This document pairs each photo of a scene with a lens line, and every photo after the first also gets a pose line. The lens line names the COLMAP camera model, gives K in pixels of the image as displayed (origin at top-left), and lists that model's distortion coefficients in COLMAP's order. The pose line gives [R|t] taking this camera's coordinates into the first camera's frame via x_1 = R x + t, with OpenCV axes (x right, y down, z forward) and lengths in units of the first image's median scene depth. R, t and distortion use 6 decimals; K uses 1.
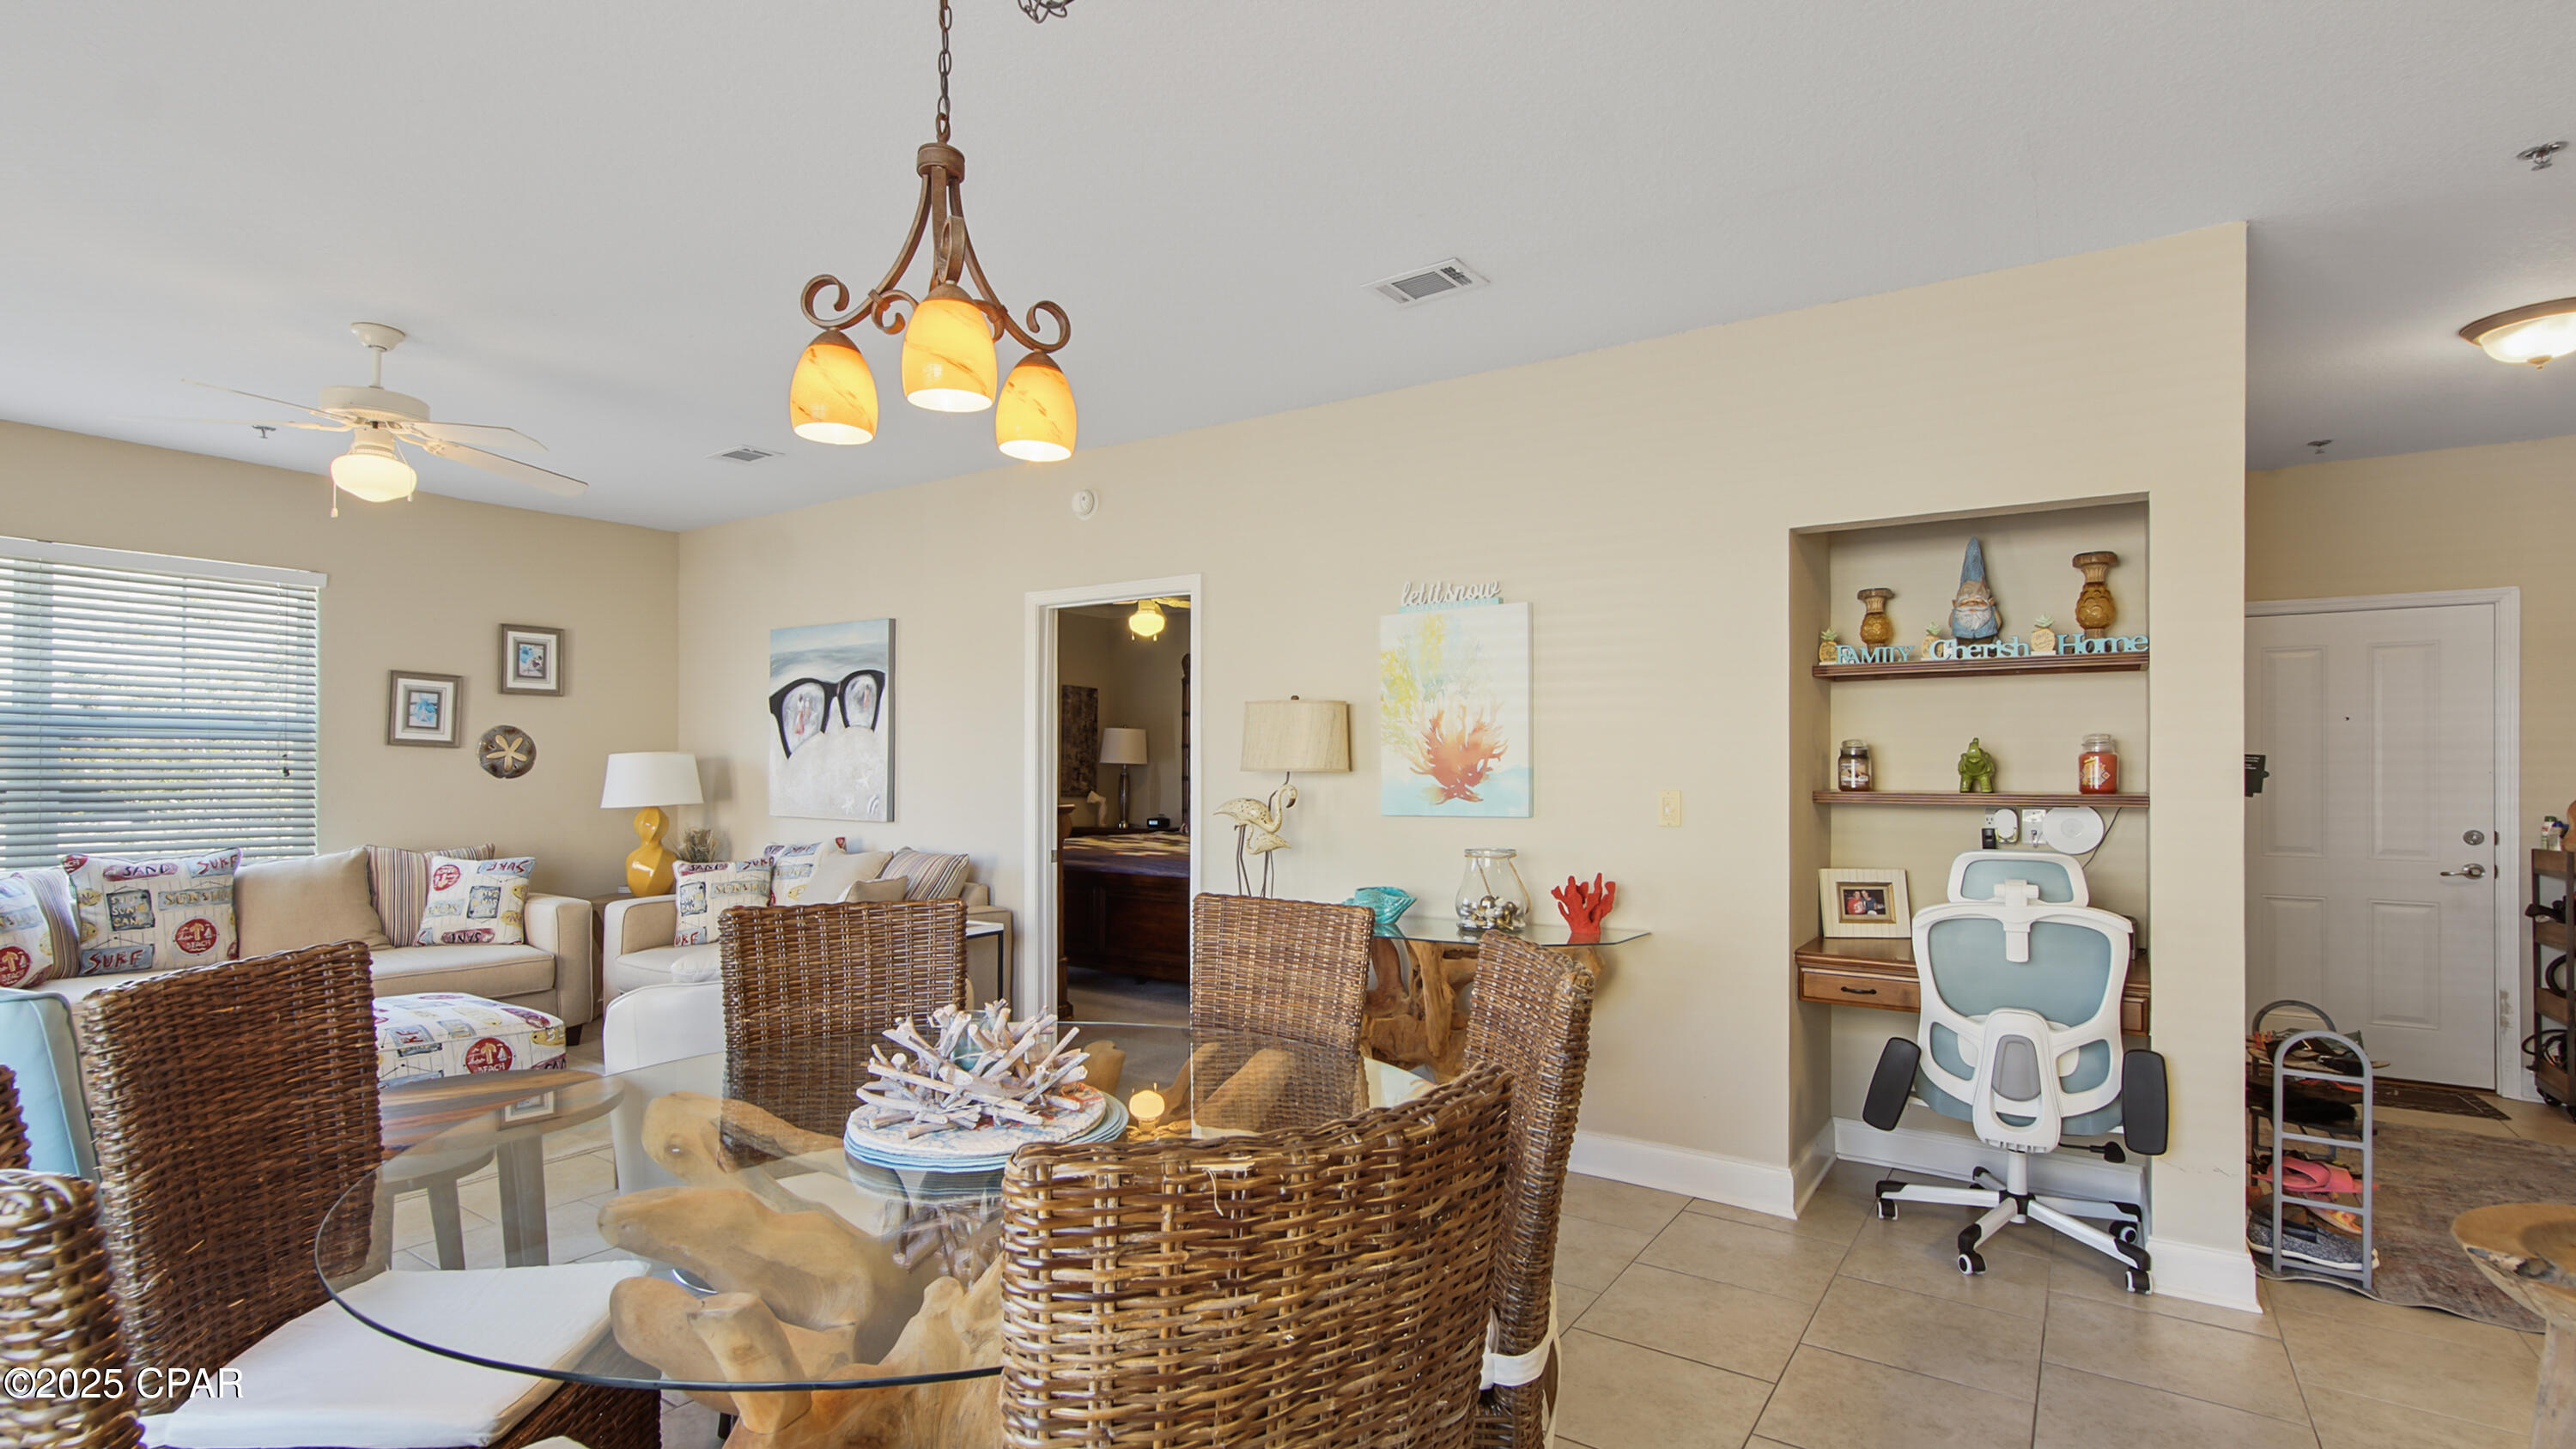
lens RADIAL K [[1192.2, 0, 1268.5], [0, 1192.2, 770.3], [0, 0, 1]] dist [-0.003759, -0.000354]
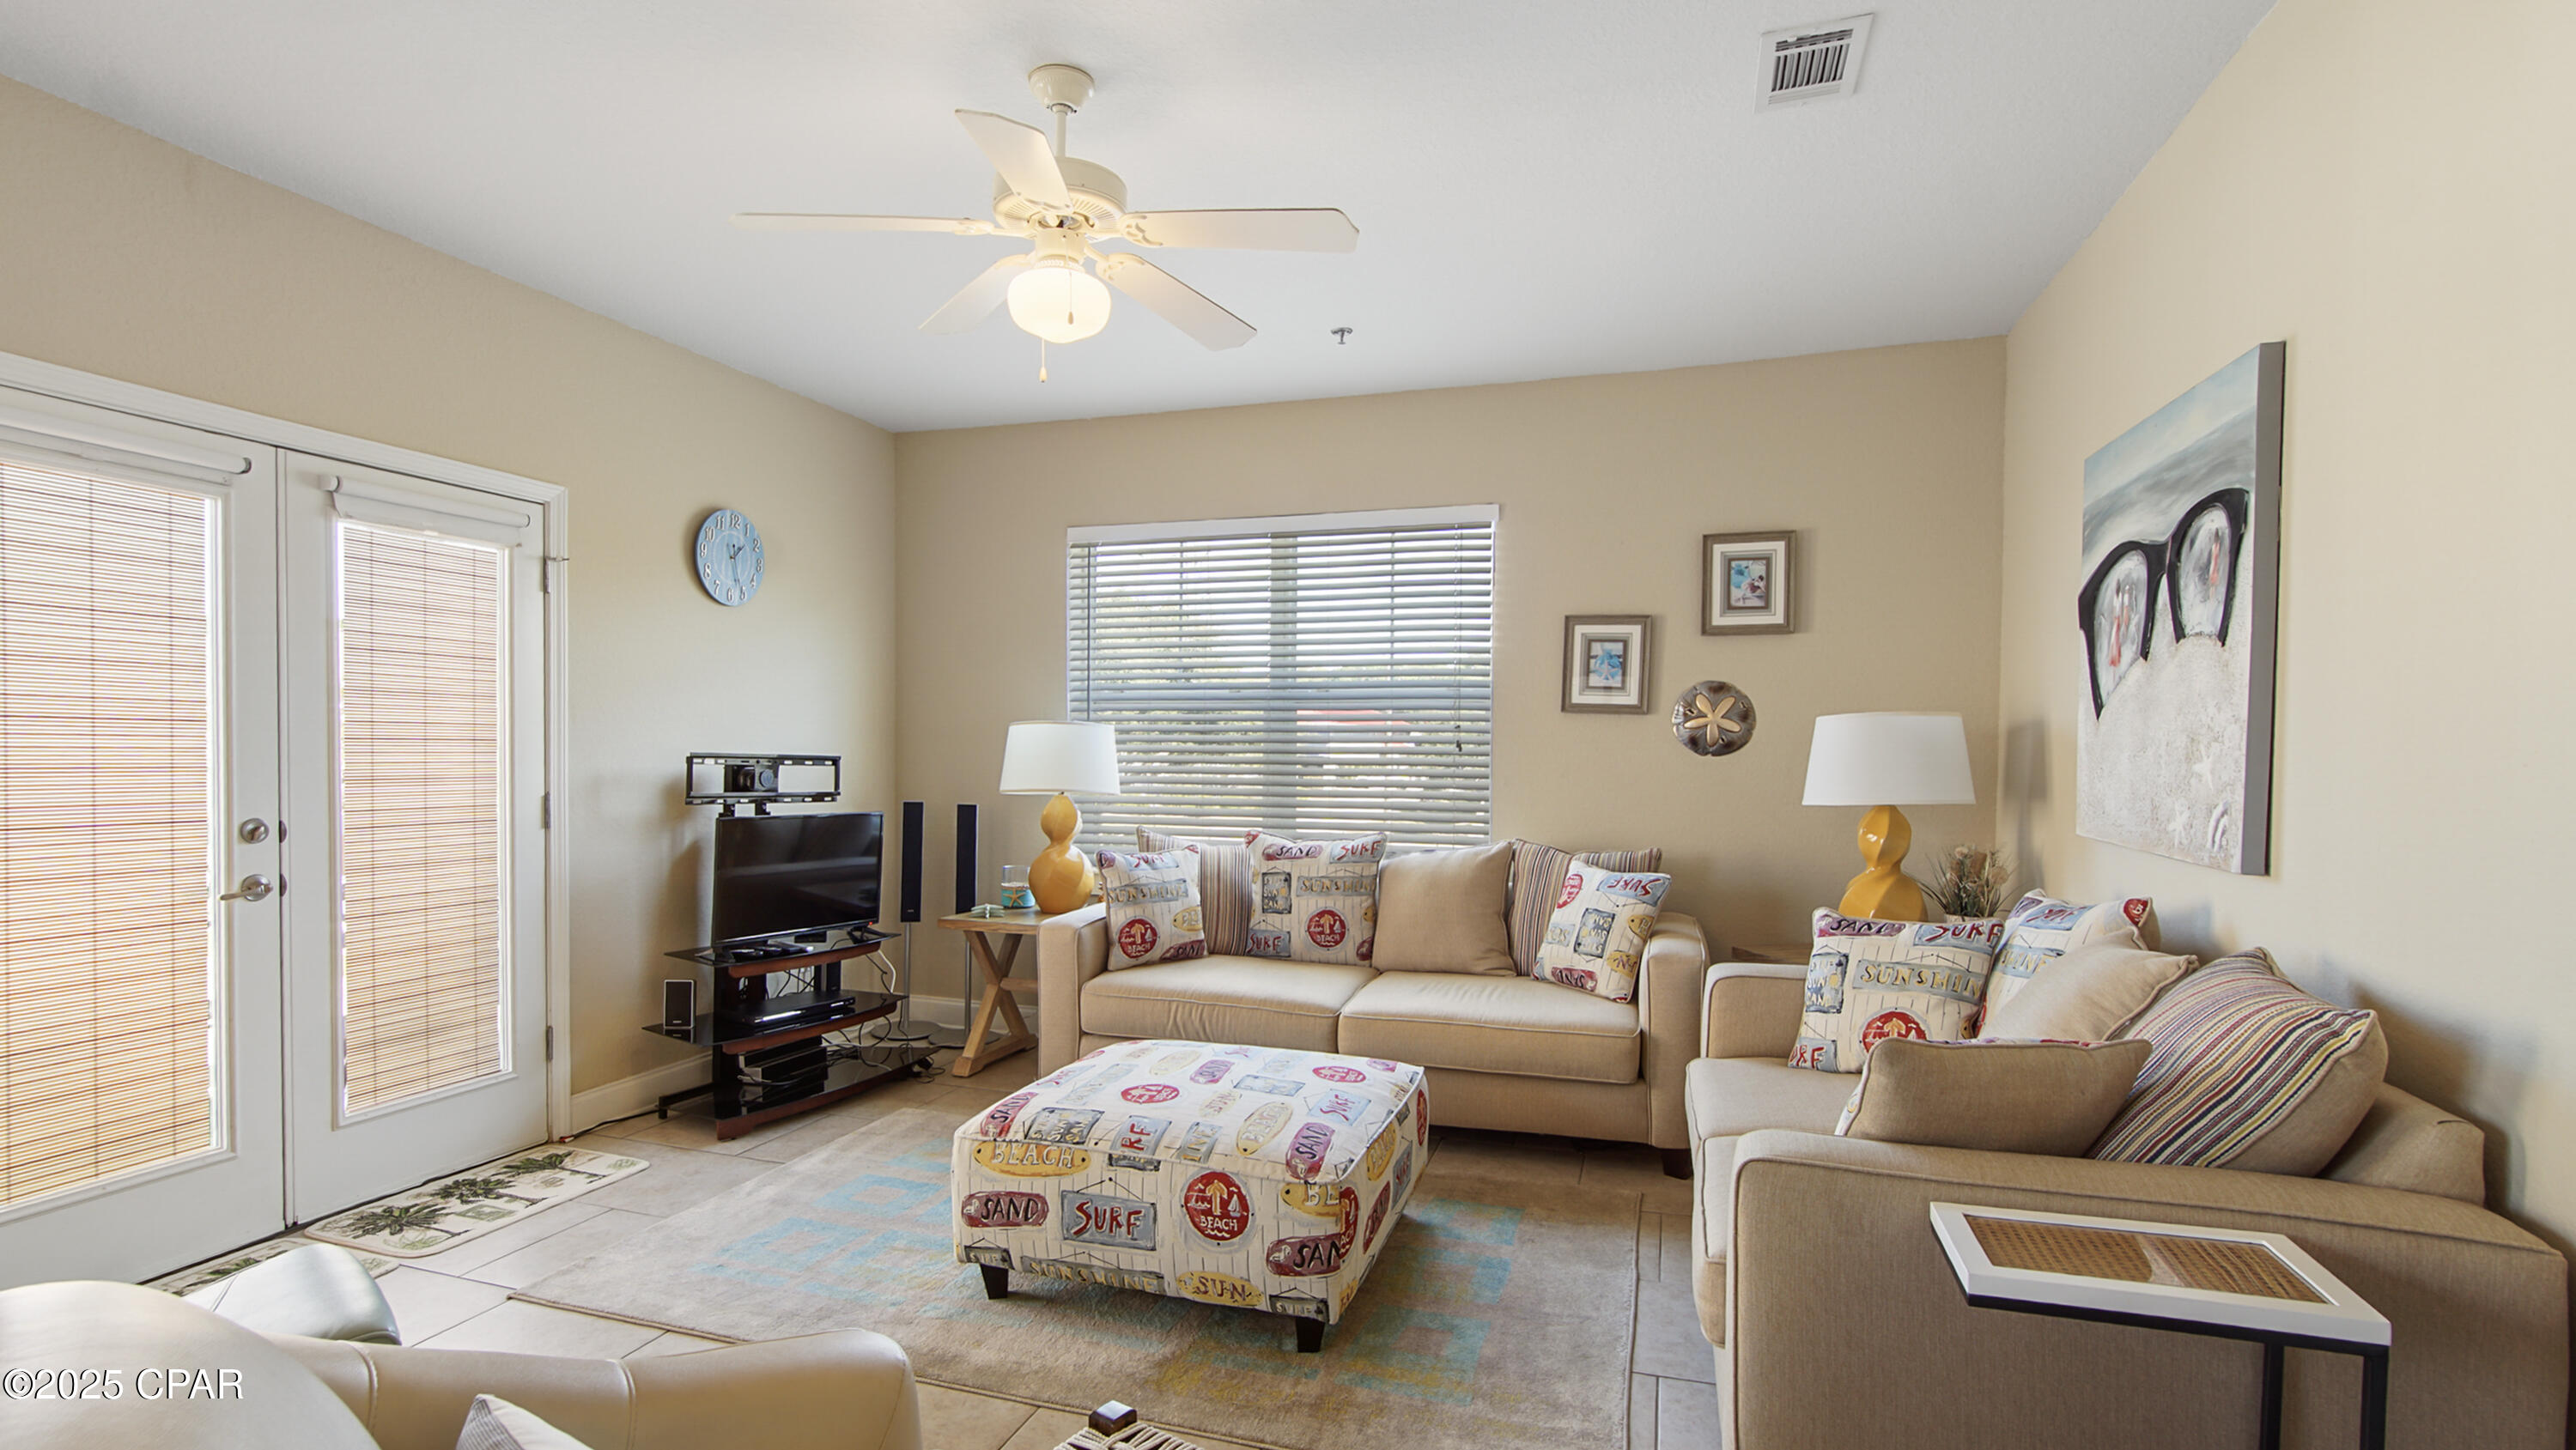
lens RADIAL K [[1209.0, 0, 1265.1], [0, 1209.0, 786.0], [0, 0, 1]] dist [-0.002578, 0.000351]
pose [[0.285398, 0.030465, -0.957925, -0.039751], [-0.001396, 0.999507, 0.031371, 0.002810], [0.958408, -0.007616, 0.285299, 0.658785]]
